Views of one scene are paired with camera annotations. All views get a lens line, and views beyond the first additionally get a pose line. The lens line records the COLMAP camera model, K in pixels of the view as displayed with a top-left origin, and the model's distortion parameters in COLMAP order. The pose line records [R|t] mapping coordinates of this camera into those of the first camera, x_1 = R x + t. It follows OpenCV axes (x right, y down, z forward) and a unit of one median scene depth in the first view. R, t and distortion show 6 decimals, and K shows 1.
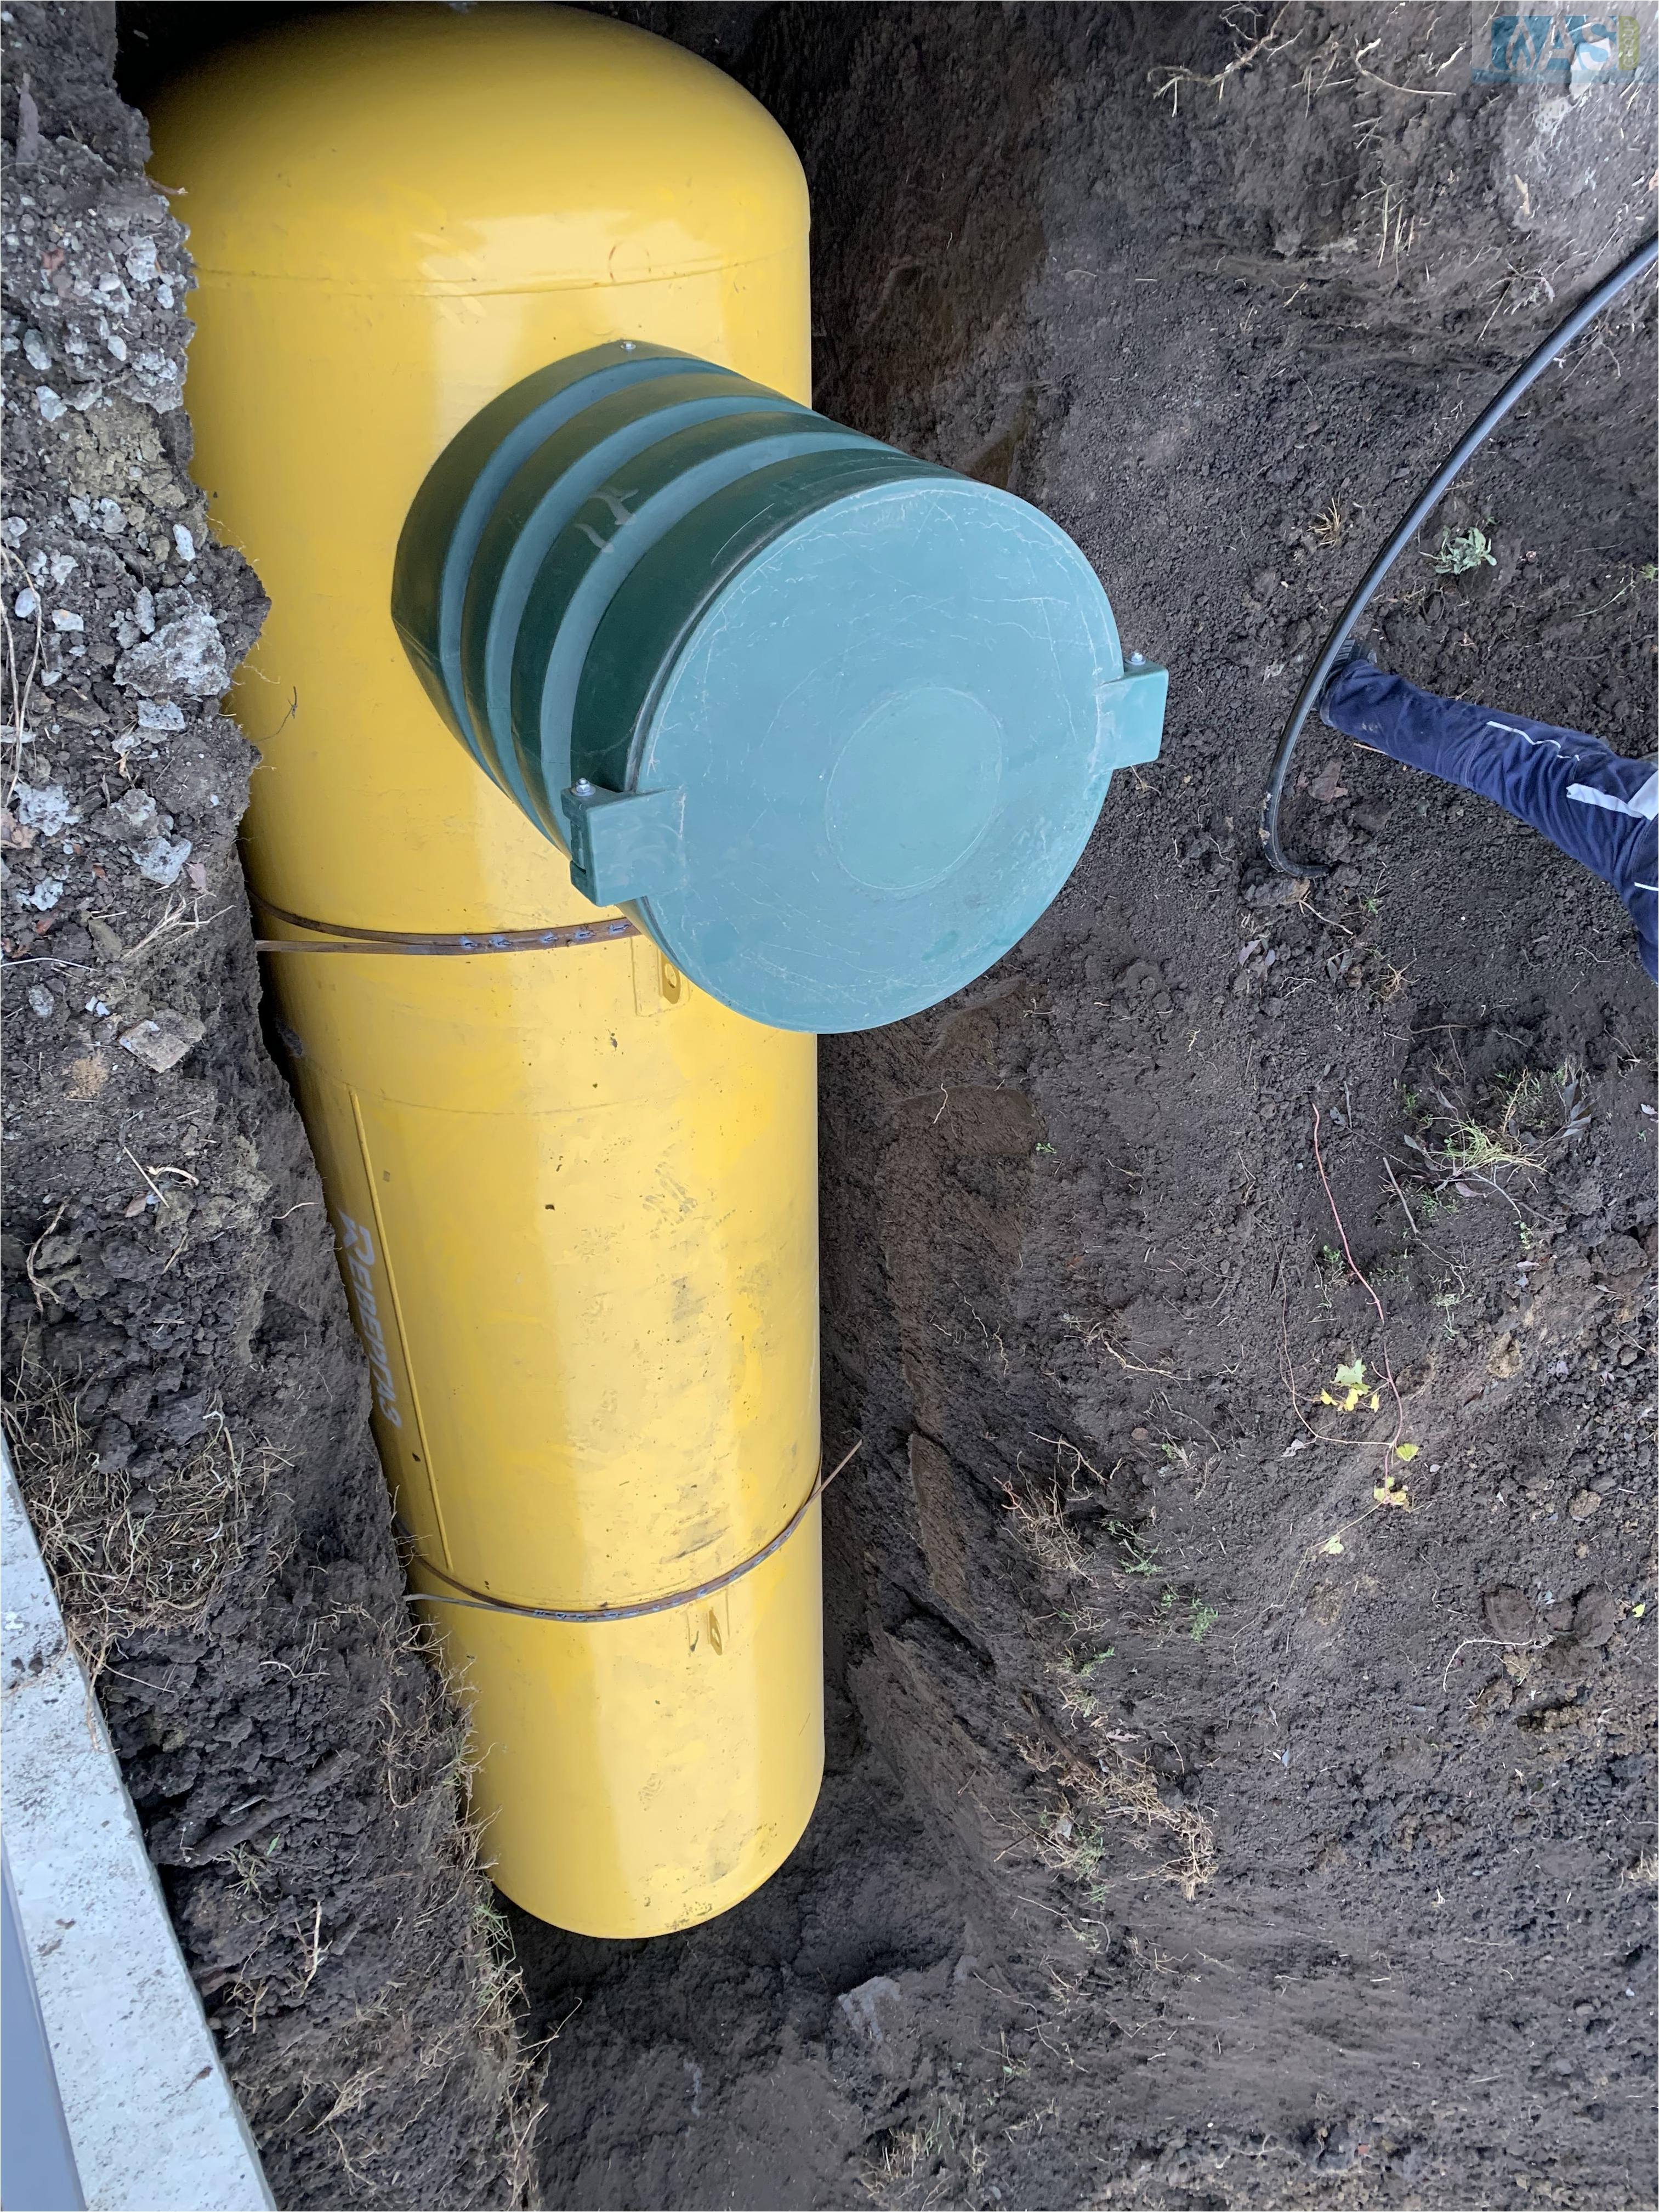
lens RADIAL K [[1687.1, 0, 818.7], [0, 1687.1, 1100.3], [0, 0, 1]] dist [0.002607, 0.000785]
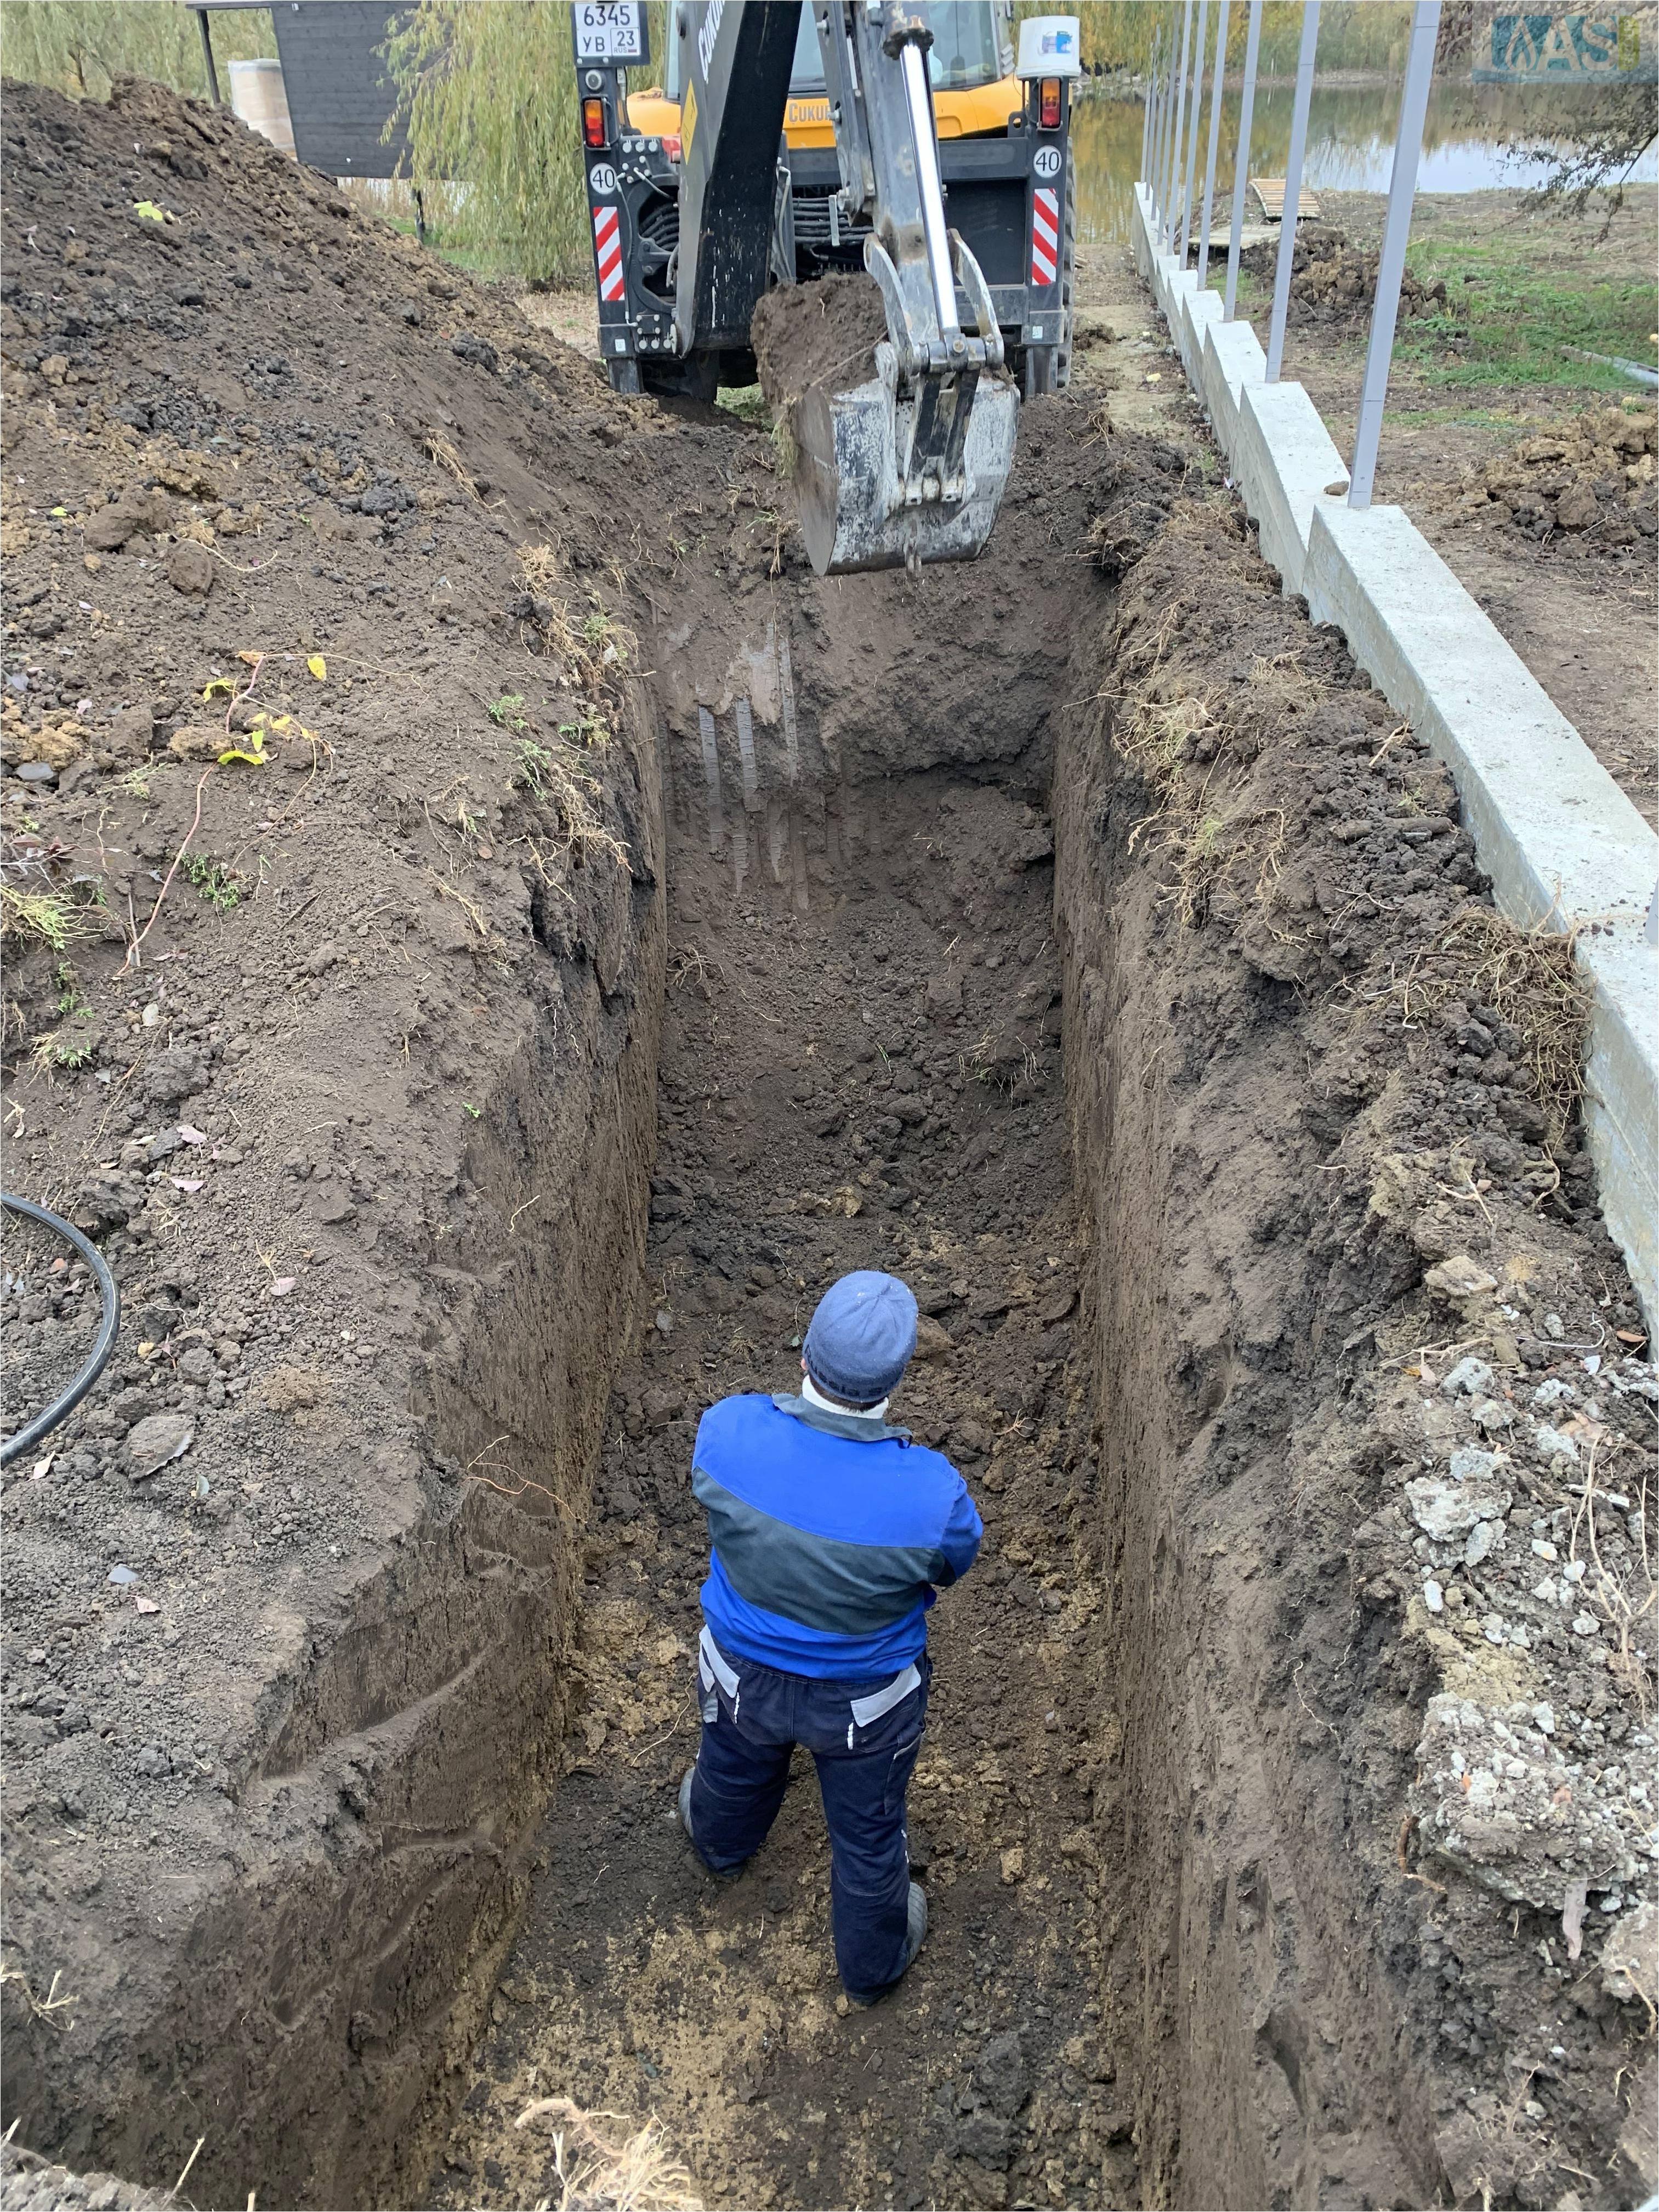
lens RADIAL K [[1687.1, 0, 826.0], [0, 1687.1, 1095.7], [0, 0, 1]] dist [0.002607, 0.000785]
pose [[-0.870659, -0.443325, -0.213109, 0.243425], [0.338466, -0.854325, 0.394423, -0.416440], [-0.356922, 0.271278, 0.893876, 0.030461]]
